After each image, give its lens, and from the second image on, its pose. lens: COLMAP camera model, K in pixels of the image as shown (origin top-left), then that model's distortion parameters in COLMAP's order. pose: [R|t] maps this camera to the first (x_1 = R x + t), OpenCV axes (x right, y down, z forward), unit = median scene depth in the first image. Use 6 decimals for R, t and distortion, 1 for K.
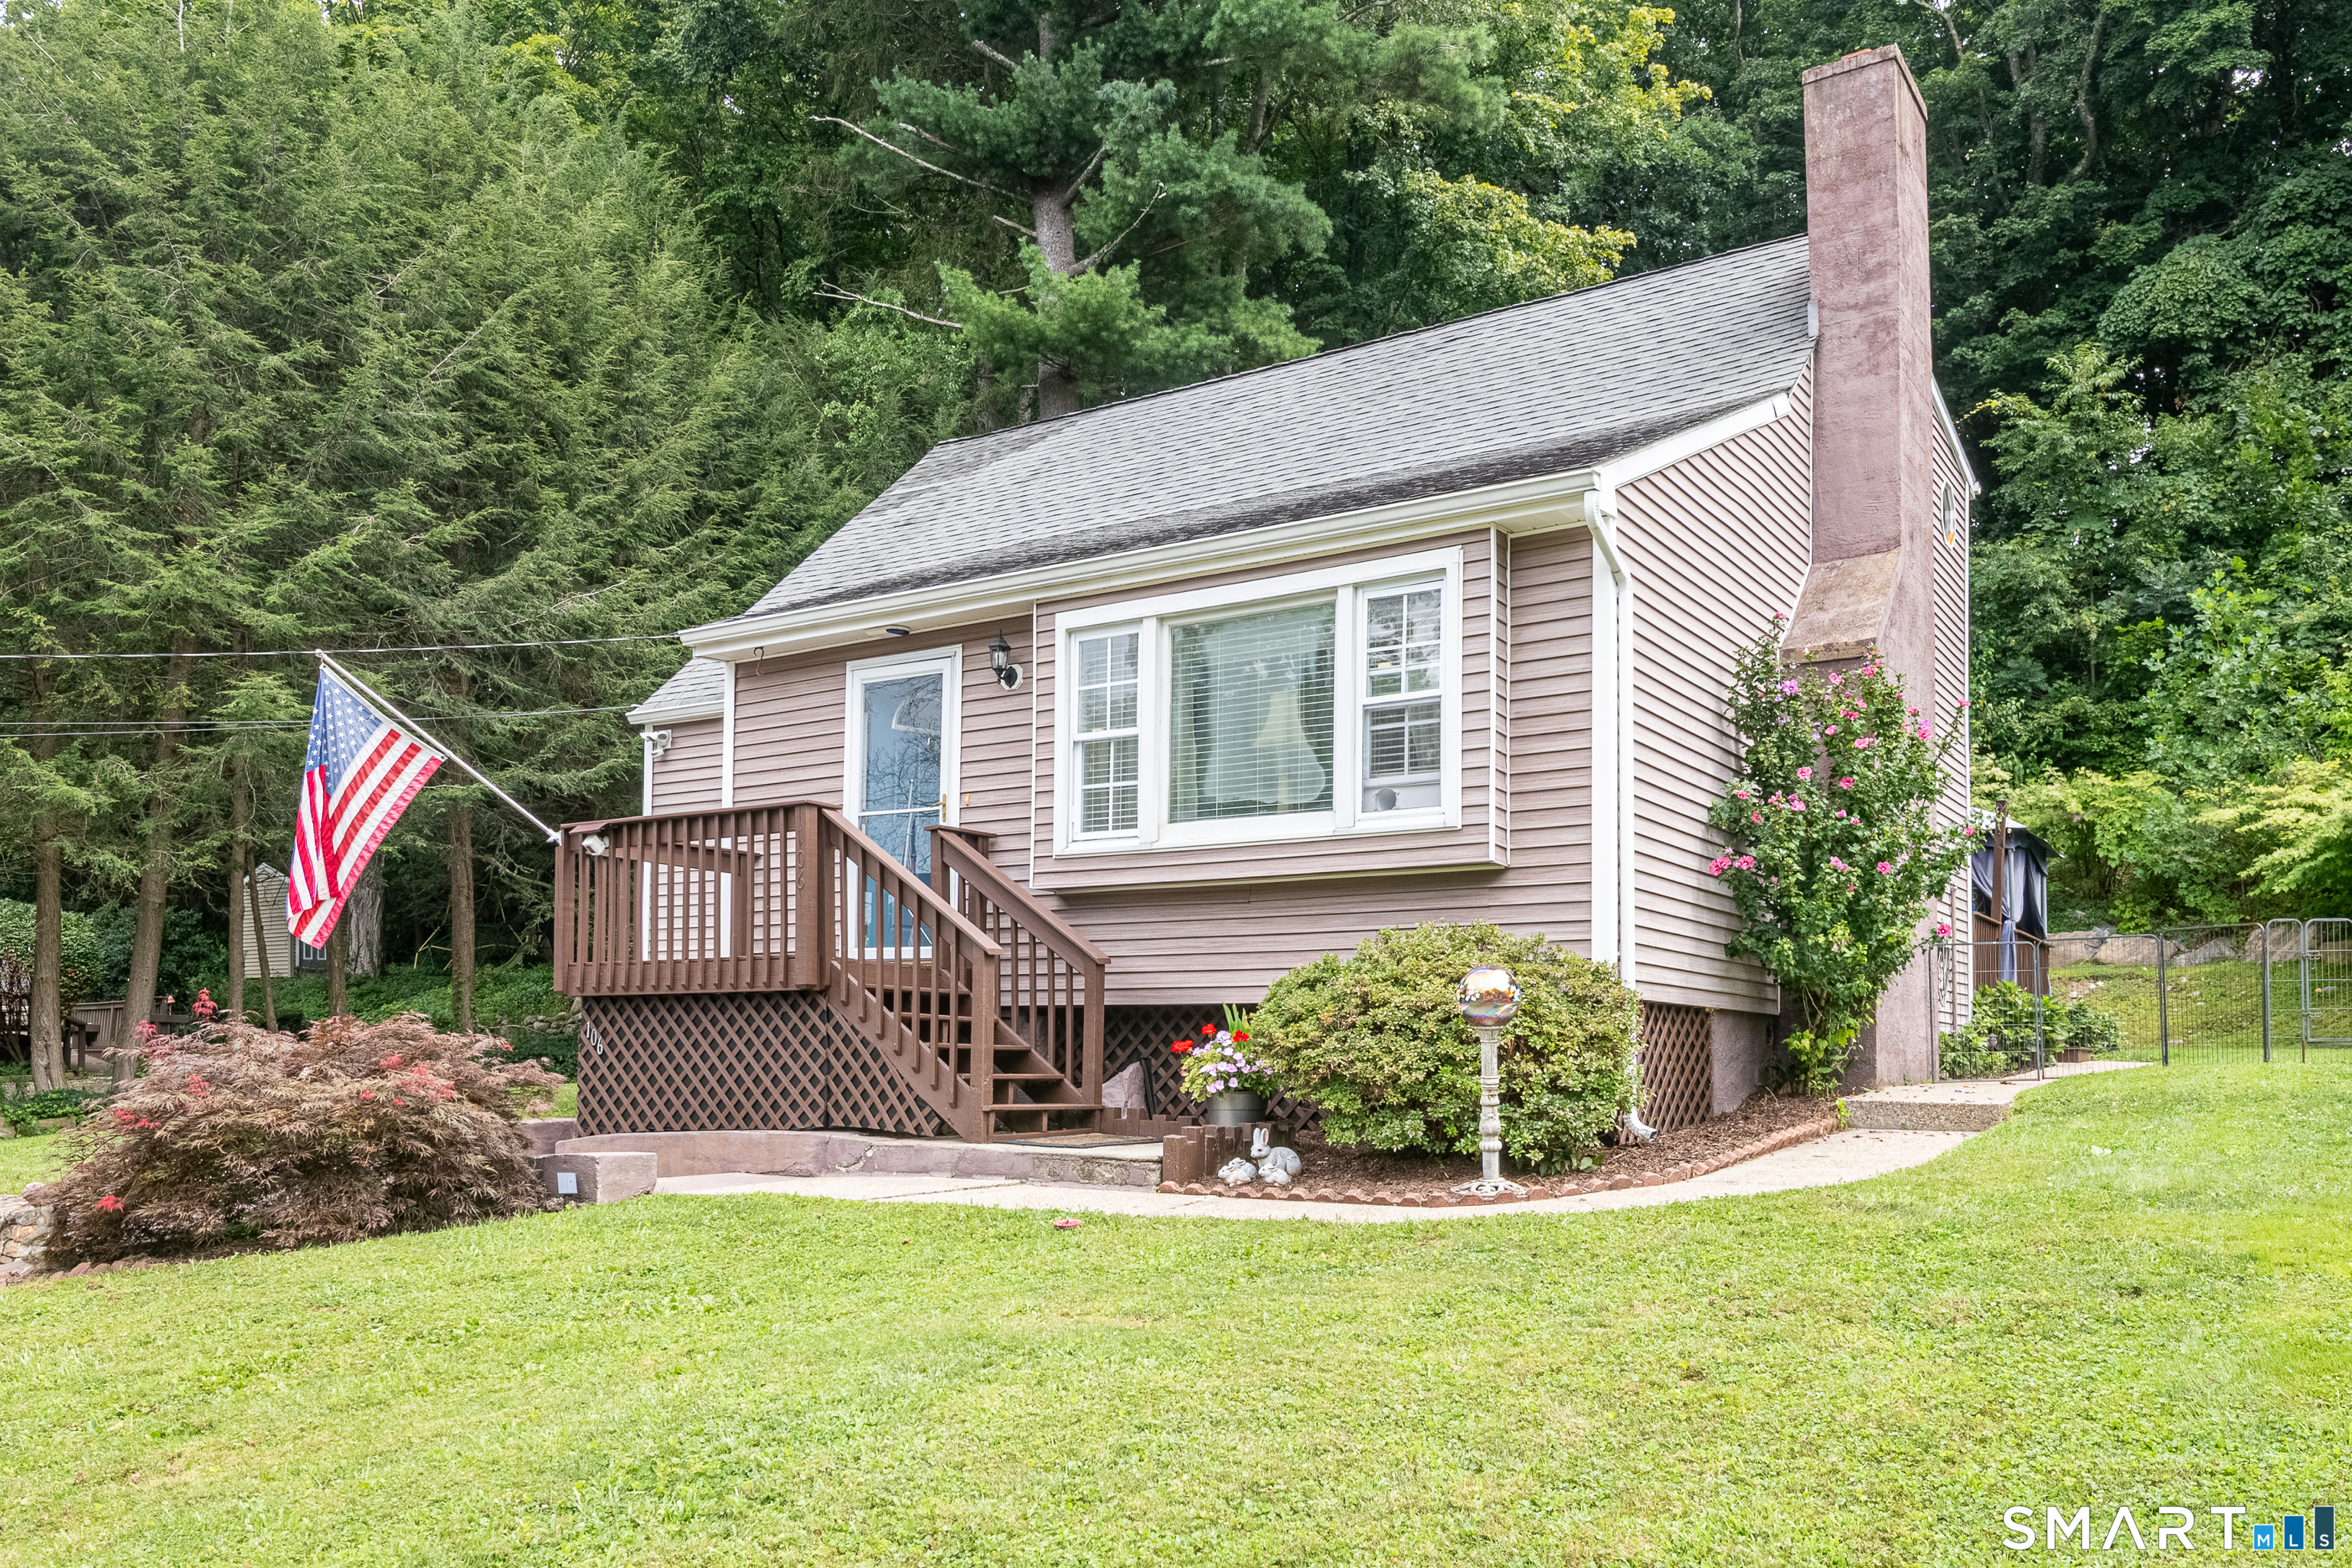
lens RADIAL K [[1832.6, 0, 1176.0], [0, 1832.6, 784.0], [0, 0, 1]] dist [0.007148, -0.009552]
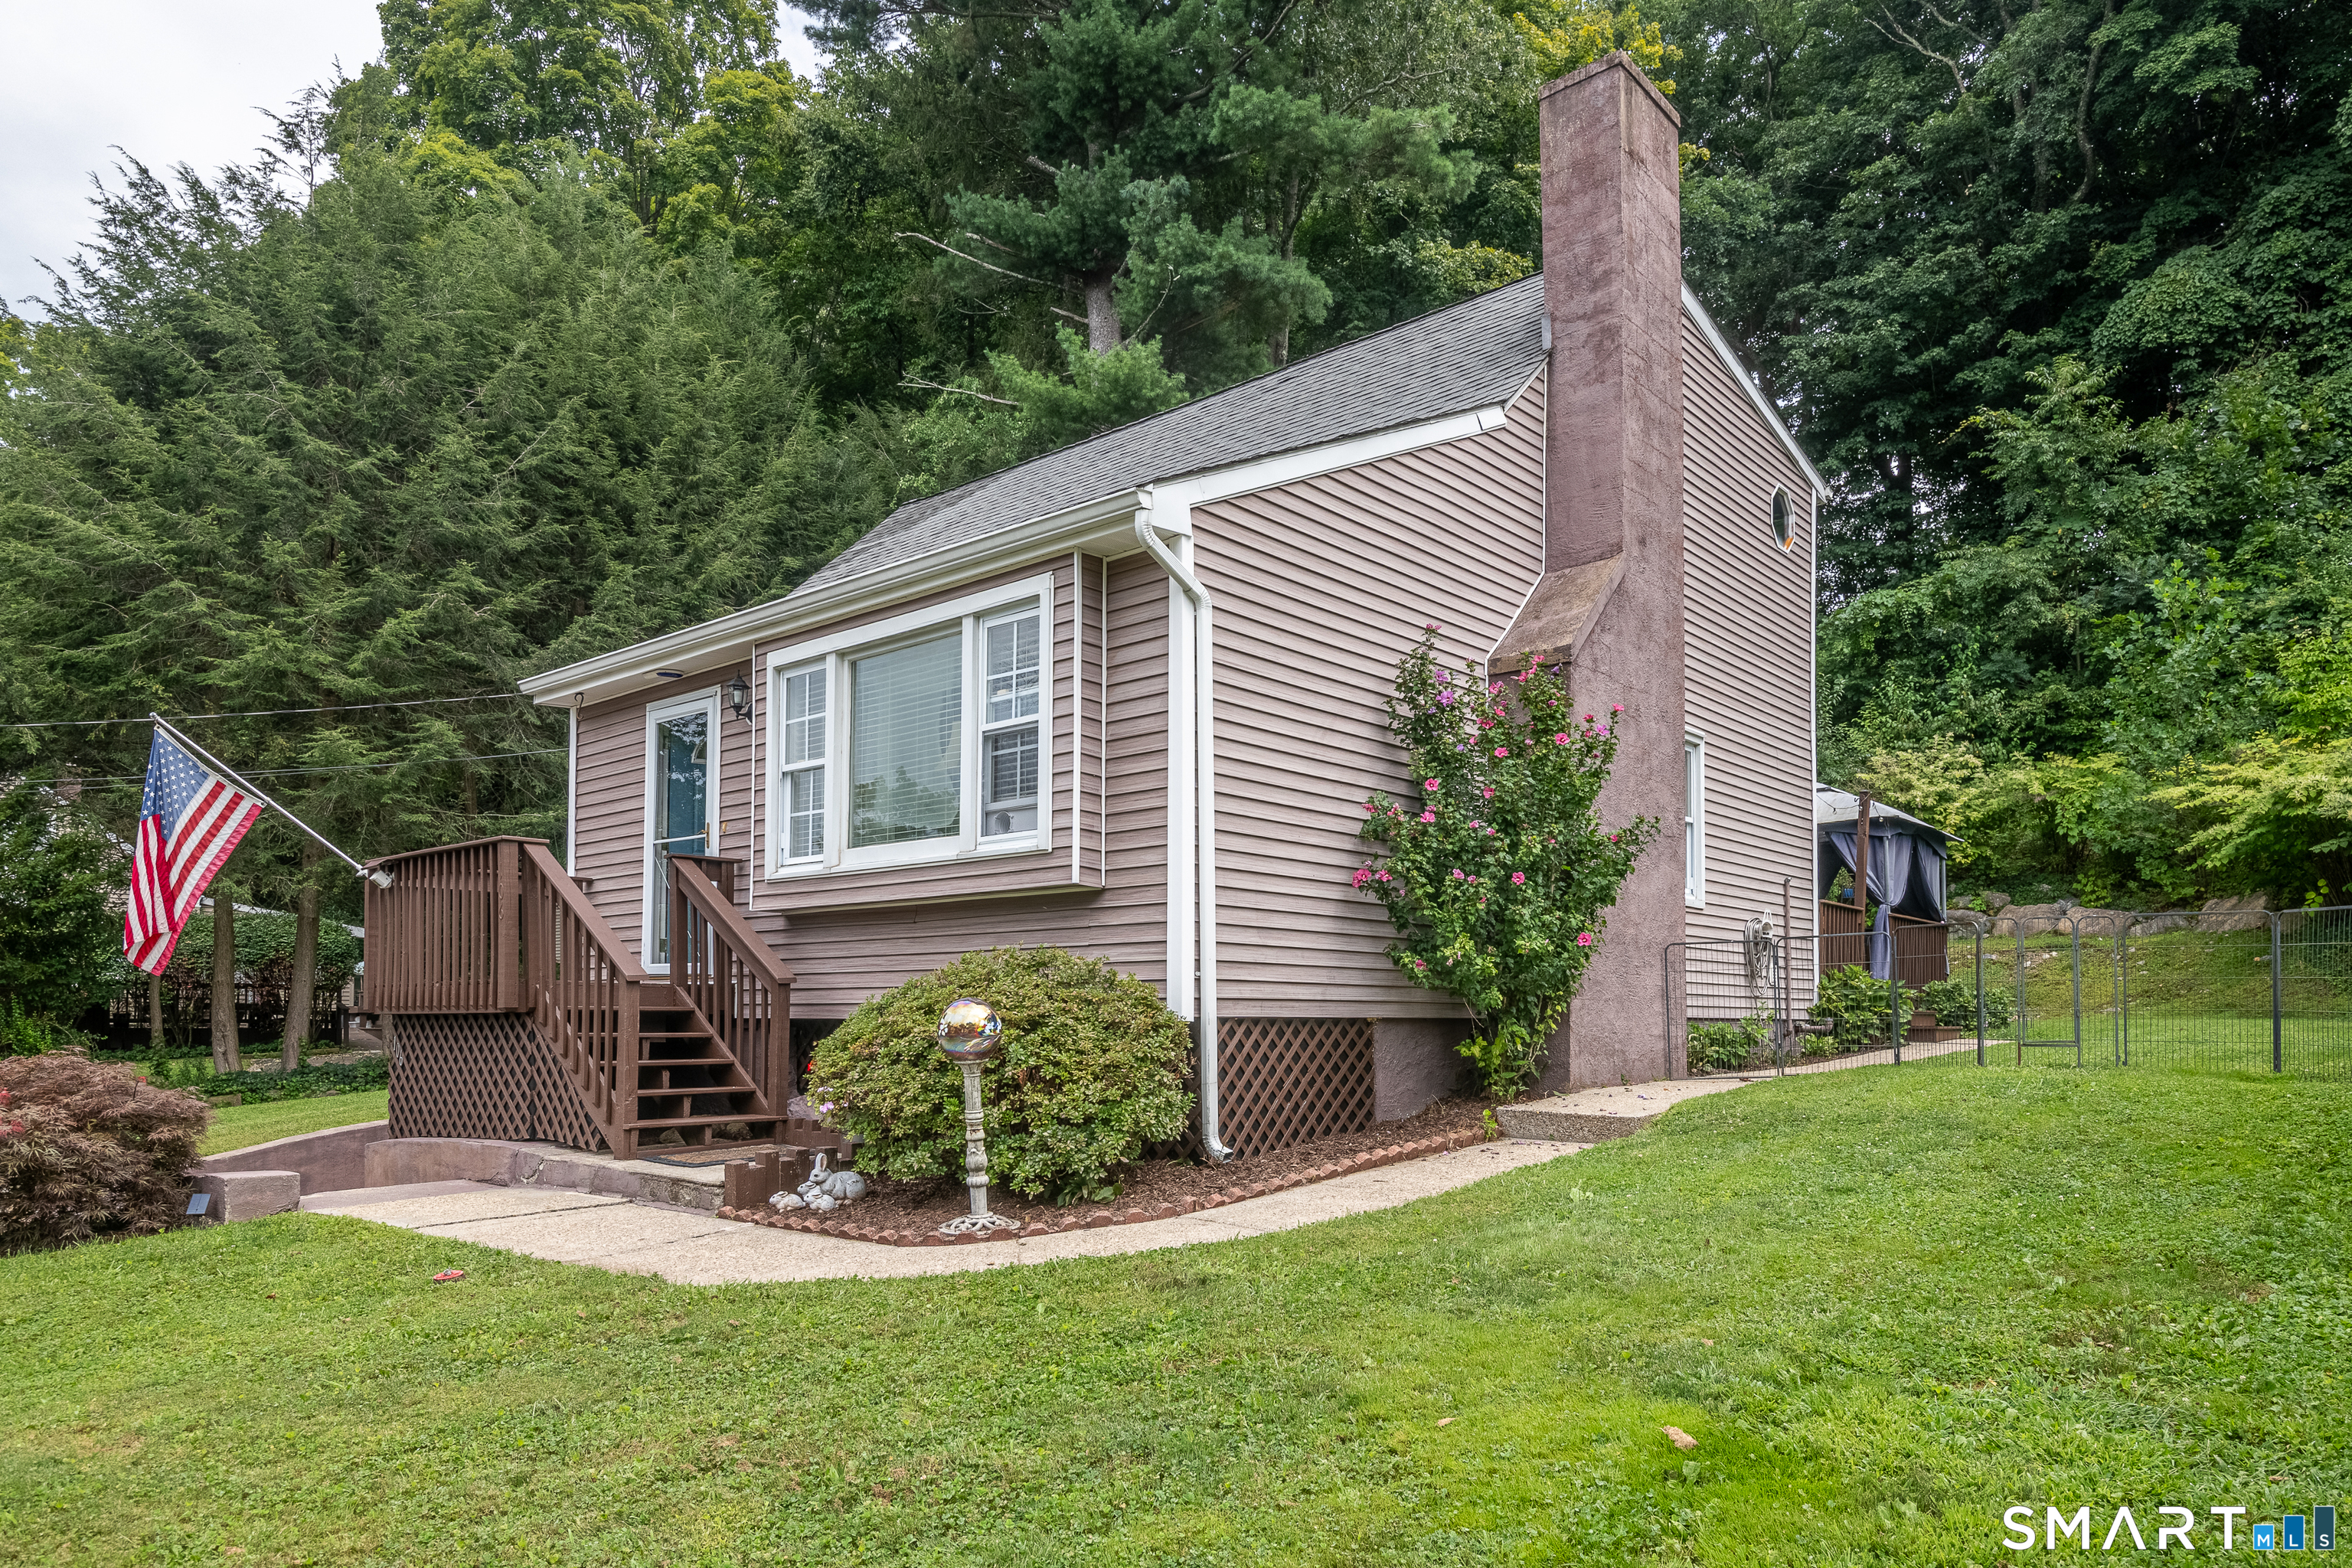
lens RADIAL K [[1513.7, 0, 1175.6], [0, 1513.7, 823.5], [0, 0, 1]] dist [-0.000674, 0.004200]
pose [[0.991492, -0.027426, -0.127247, 0.103115], [0.030533, 0.999280, 0.022538, -0.002500], [0.126537, -0.026231, 0.991615, 0.056636]]
